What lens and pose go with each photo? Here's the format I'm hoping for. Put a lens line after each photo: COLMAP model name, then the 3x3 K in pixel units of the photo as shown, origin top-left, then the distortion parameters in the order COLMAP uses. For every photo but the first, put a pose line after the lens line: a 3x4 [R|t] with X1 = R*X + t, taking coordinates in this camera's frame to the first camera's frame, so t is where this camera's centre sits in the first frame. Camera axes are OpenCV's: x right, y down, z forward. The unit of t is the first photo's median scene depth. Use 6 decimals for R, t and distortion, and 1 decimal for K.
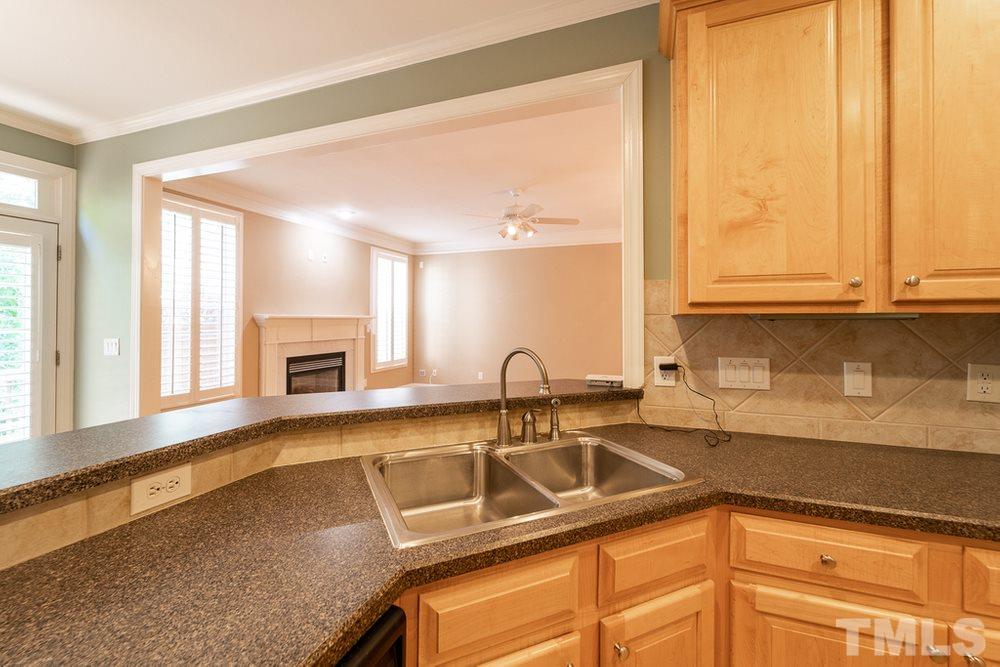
lens RADIAL K [[414.8, 0, 490.8], [0, 414.8, 320.4], [0, 0, 1]] dist [0.008378, -0.003816]
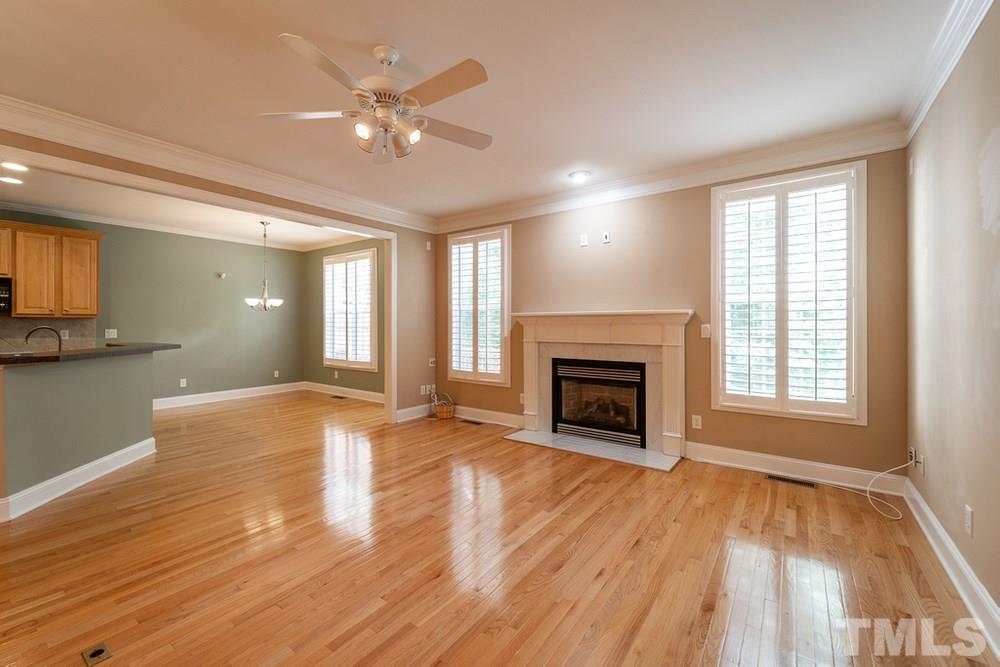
lens RADIAL K [[414.8, 0, 492.2], [0, 414.8, 323.7], [0, 0, 1]] dist [0.008378, -0.003816]
pose [[-0.272308, -0.002413, -0.962207, 0.740094], [-0.001124, 0.999997, -0.002190, 0.022946], [0.962210, 0.000485, -0.272310, 1.851575]]
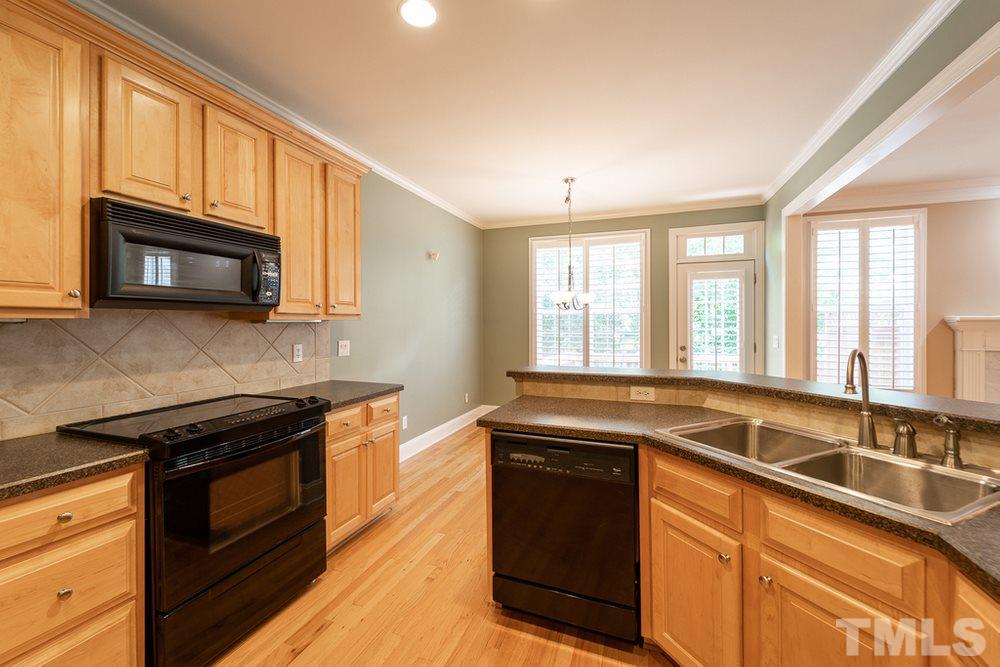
lens RADIAL K [[414.8, 0, 500.4], [0, 414.8, 324.0], [0, 0, 1]] dist [0.008378, -0.003816]
pose [[0.011934, 0.001267, -0.999928, 0.475809], [-0.000303, 0.999999, 0.001263, 0.001952], [0.999929, 0.000288, 0.011934, 0.052419]]
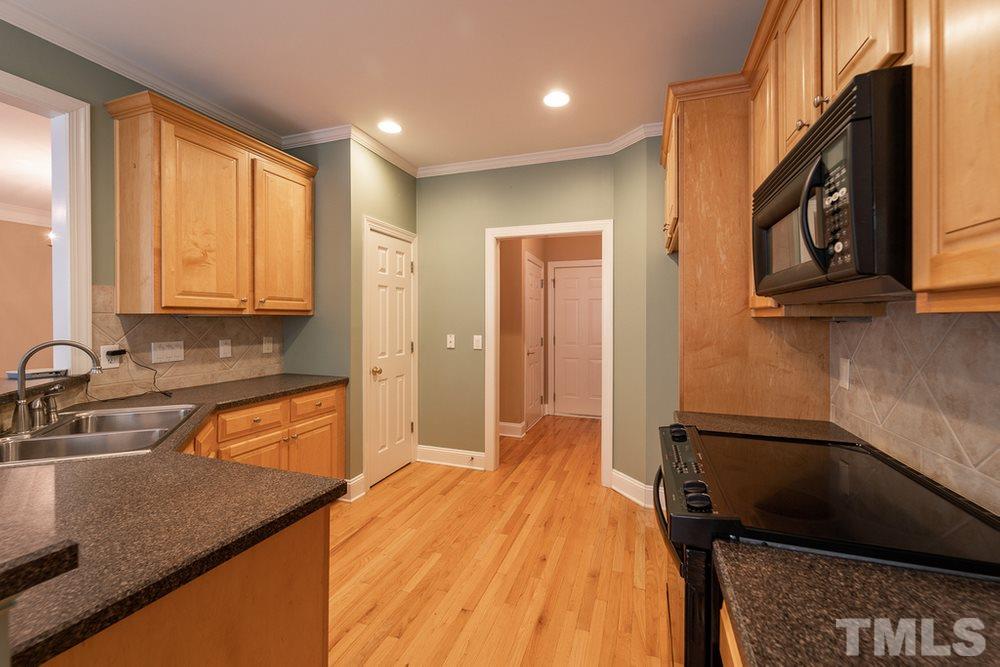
lens RADIAL K [[414.8, 0, 503.8], [0, 414.8, 319.1], [0, 0, 1]] dist [0.008378, -0.003816]
pose [[-0.026728, -0.003652, 0.999636, -0.506781], [-0.002794, 0.999990, 0.003578, -0.001376], [-0.999639, -0.002697, -0.026738, -0.104053]]
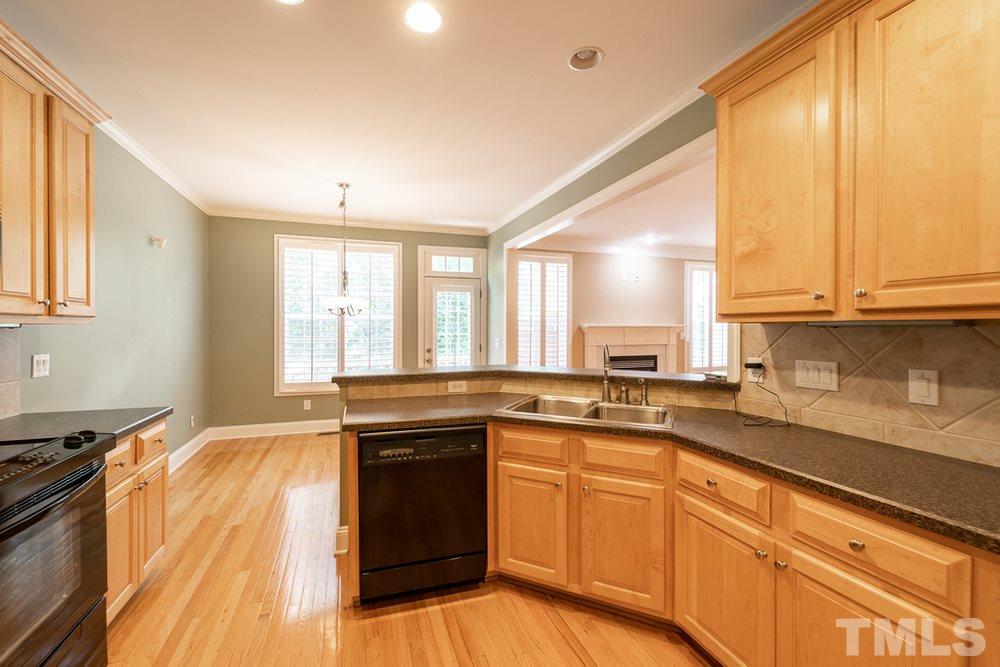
lens RADIAL K [[414.8, 0, 494.2], [0, 414.8, 330.4], [0, 0, 1]] dist [0.008378, -0.003816]
pose [[0.647035, 0.002631, -0.762456, 0.474310], [0.000059, 0.999994, 0.003501, 0.002148], [0.762460, -0.002311, 0.647031, -0.198799]]
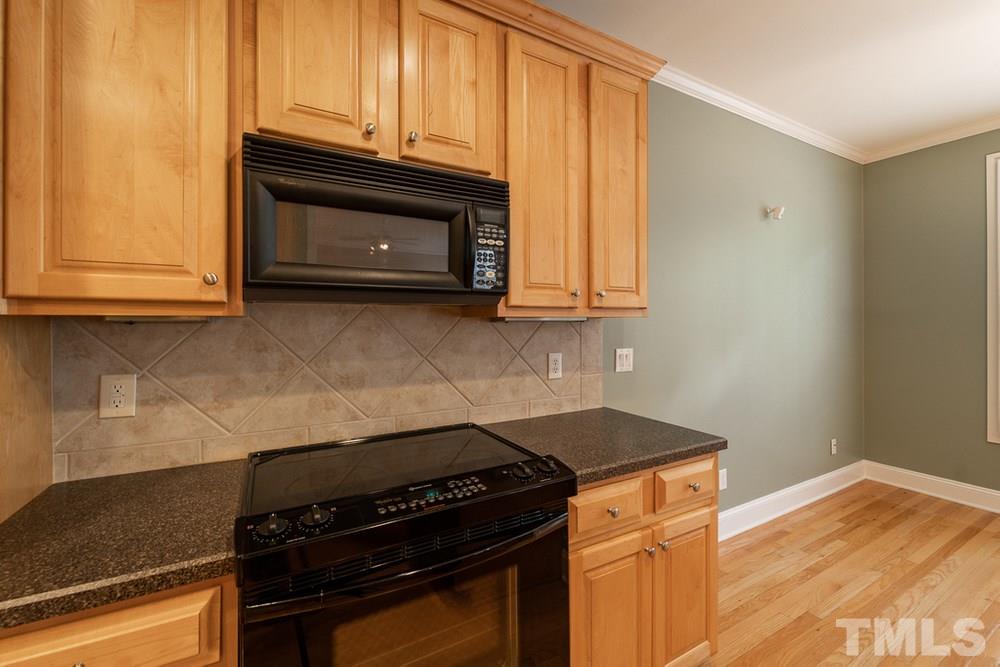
lens RADIAL K [[414.8, 0, 492.9], [0, 414.8, 321.0], [0, 0, 1]] dist [0.008378, -0.003816]
pose [[-0.643538, -0.002977, -0.765408, 0.098474], [-0.002528, 0.999995, -0.001764, 0.000701], [0.765410, 0.000800, -0.643543, -0.049603]]
